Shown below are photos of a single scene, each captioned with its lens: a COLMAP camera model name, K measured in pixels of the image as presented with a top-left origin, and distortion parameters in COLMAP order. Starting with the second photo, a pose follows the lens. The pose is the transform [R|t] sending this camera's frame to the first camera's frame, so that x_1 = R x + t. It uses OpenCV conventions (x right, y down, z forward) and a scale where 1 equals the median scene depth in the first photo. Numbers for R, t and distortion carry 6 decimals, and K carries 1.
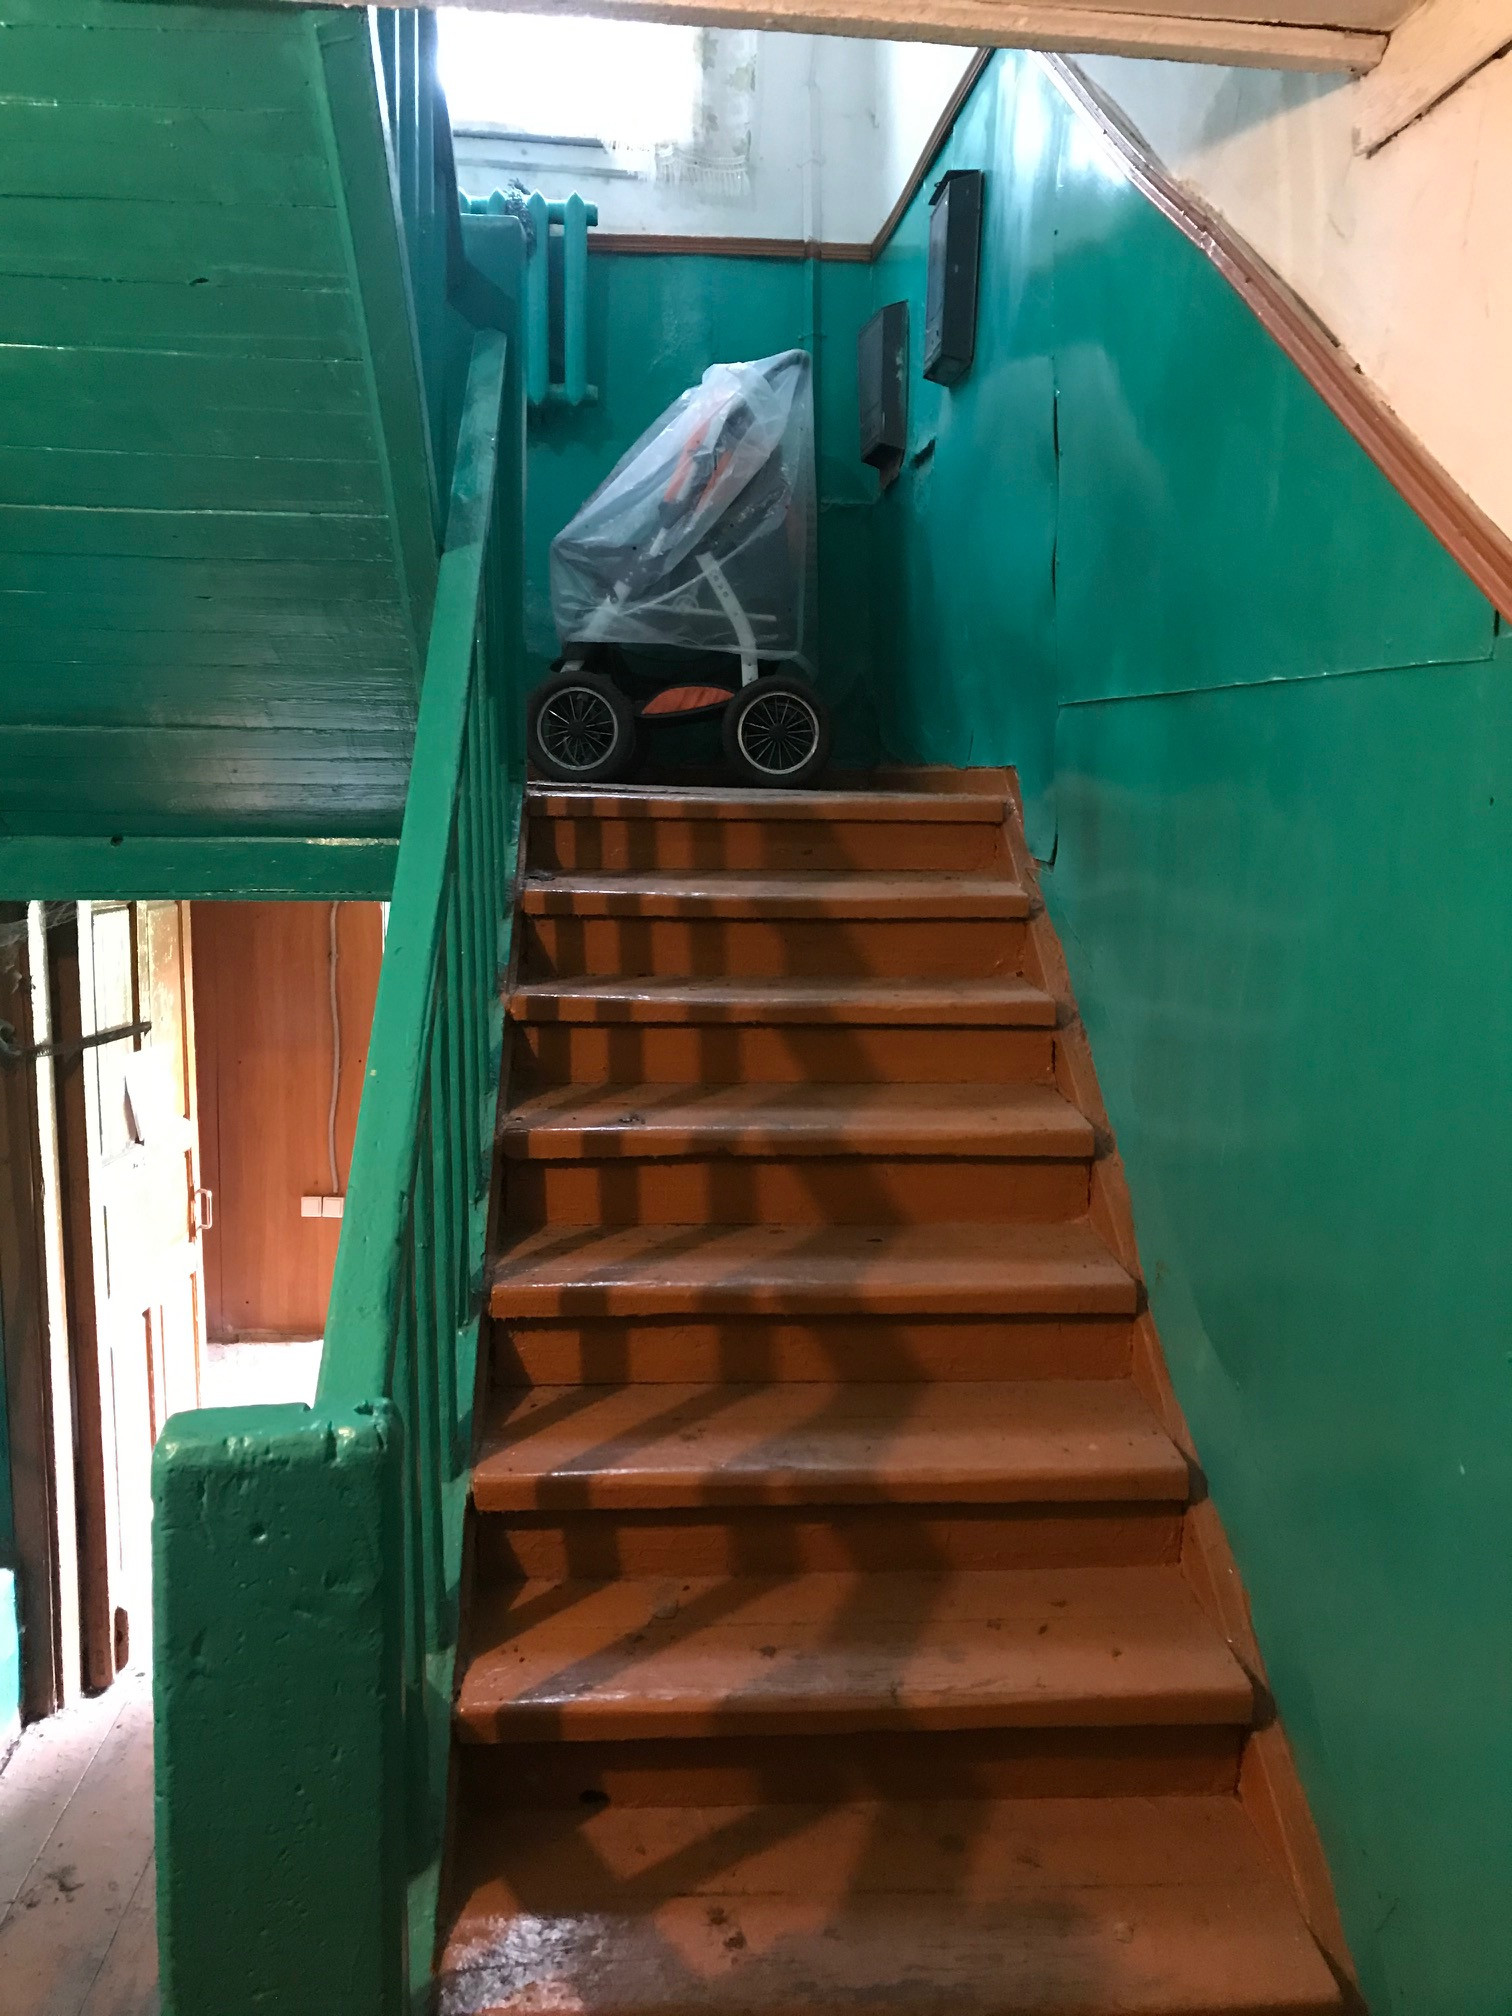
lens RADIAL K [[1630.6, 0, 750.2], [0, 1630.6, 1005.4], [0, 0, 1]] dist [0.040494, -0.047698]
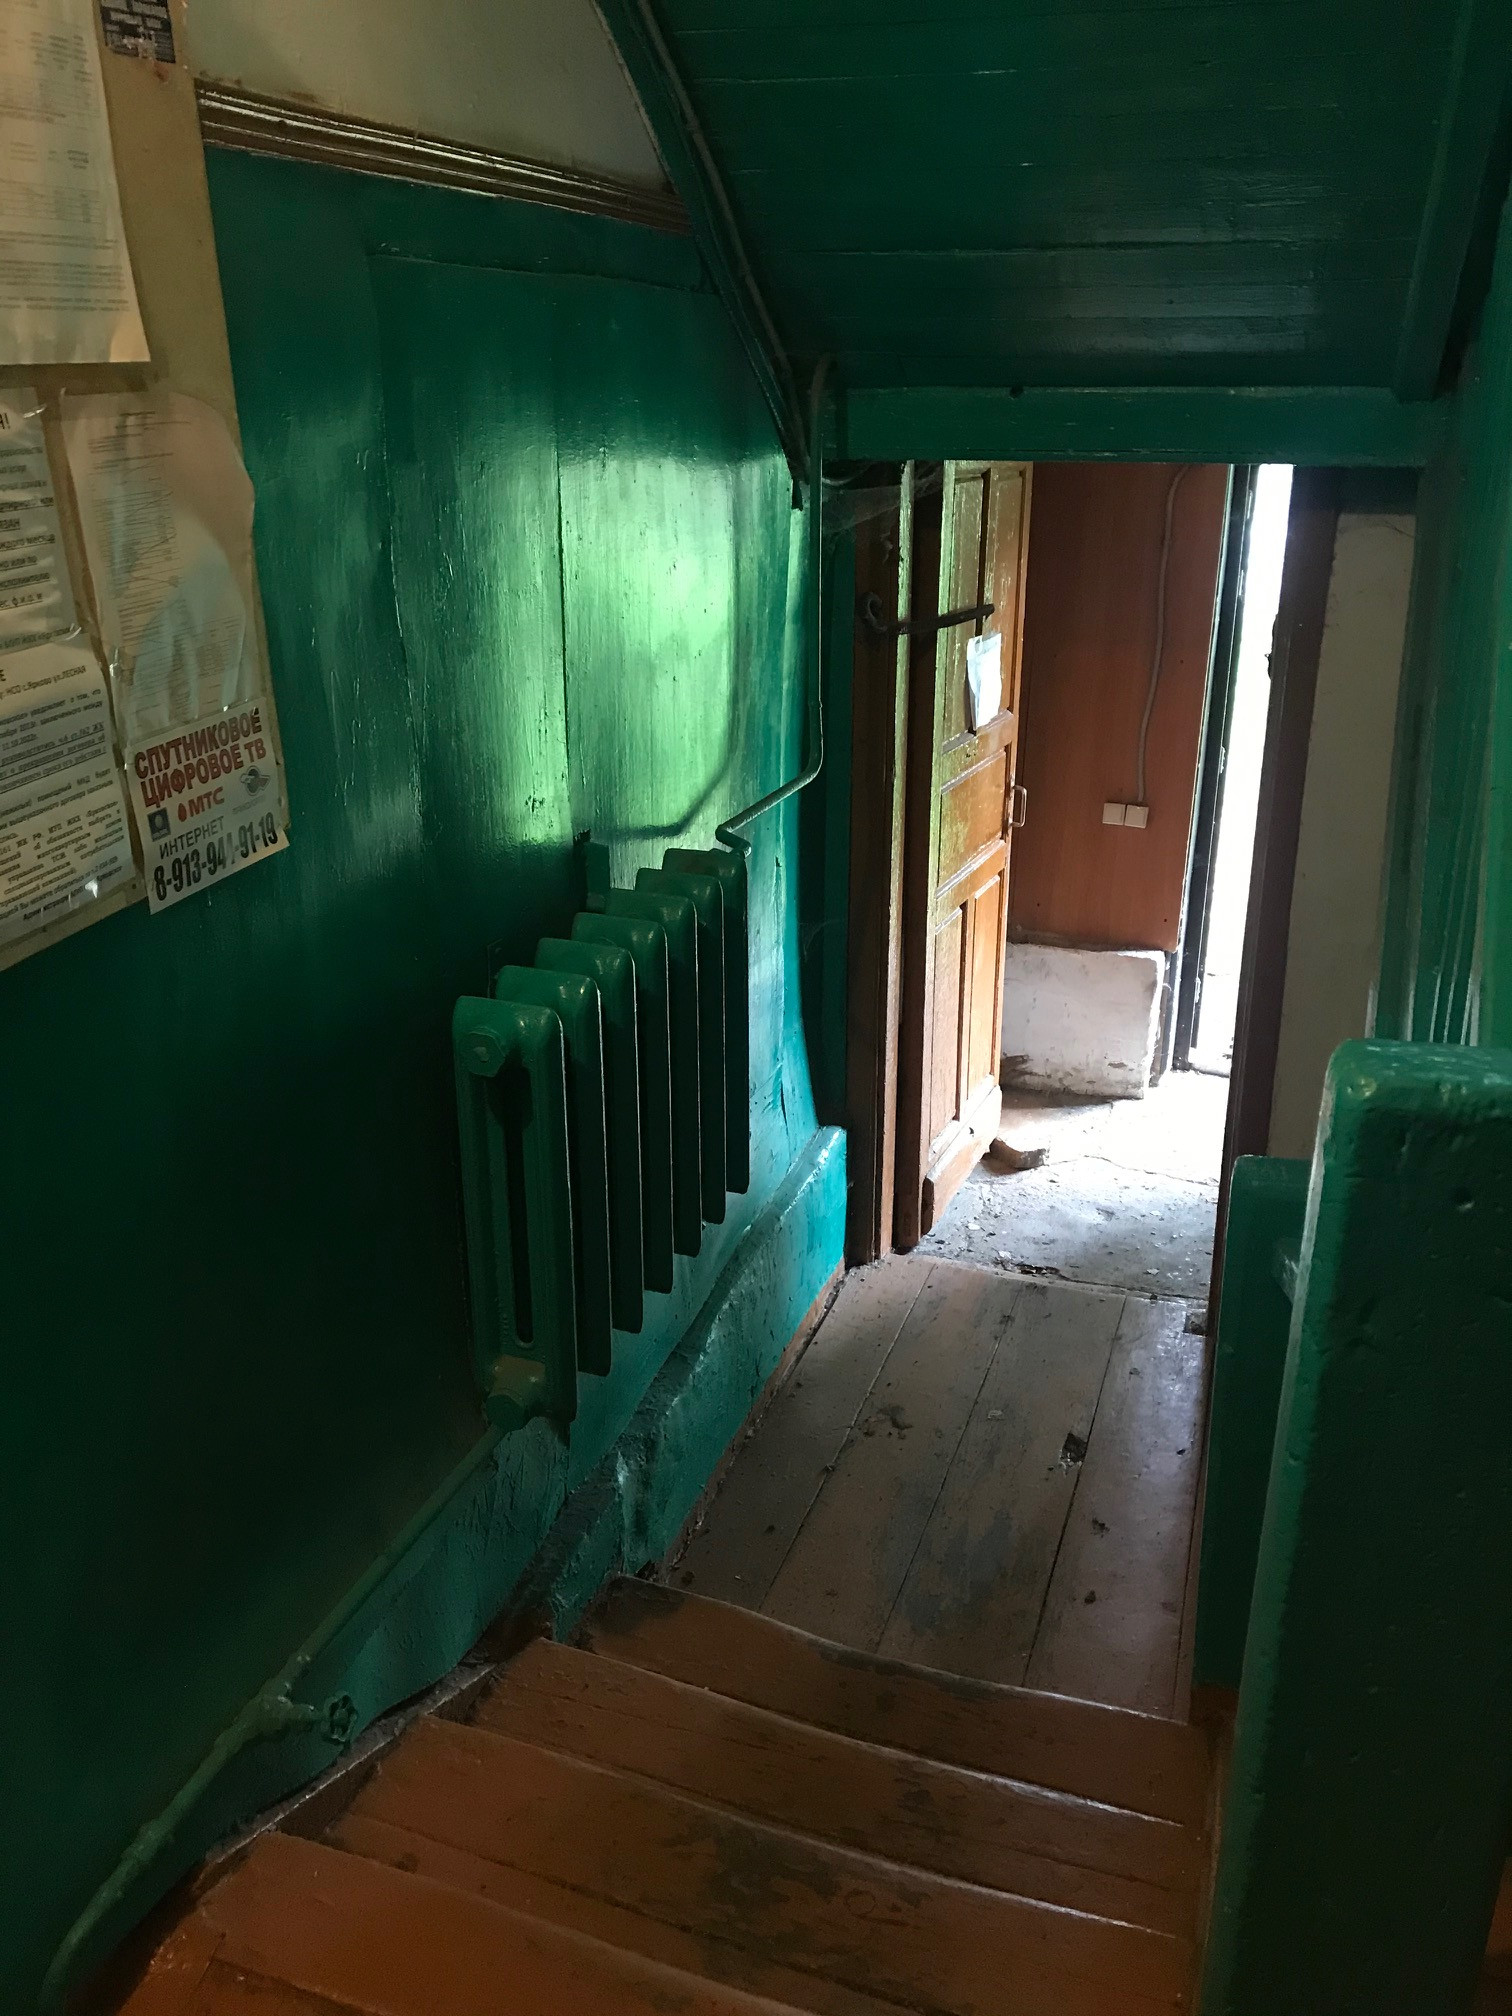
lens RADIAL K [[1630.6, 0, 767.4], [0, 1630.6, 996.5], [0, 0, 1]] dist [0.040494, -0.047698]
pose [[0.918525, 0.134755, -0.371690, -0.115701], [-0.048113, 0.971233, 0.233220, 0.017916], [0.392425, -0.196335, 0.898585, 0.054429]]
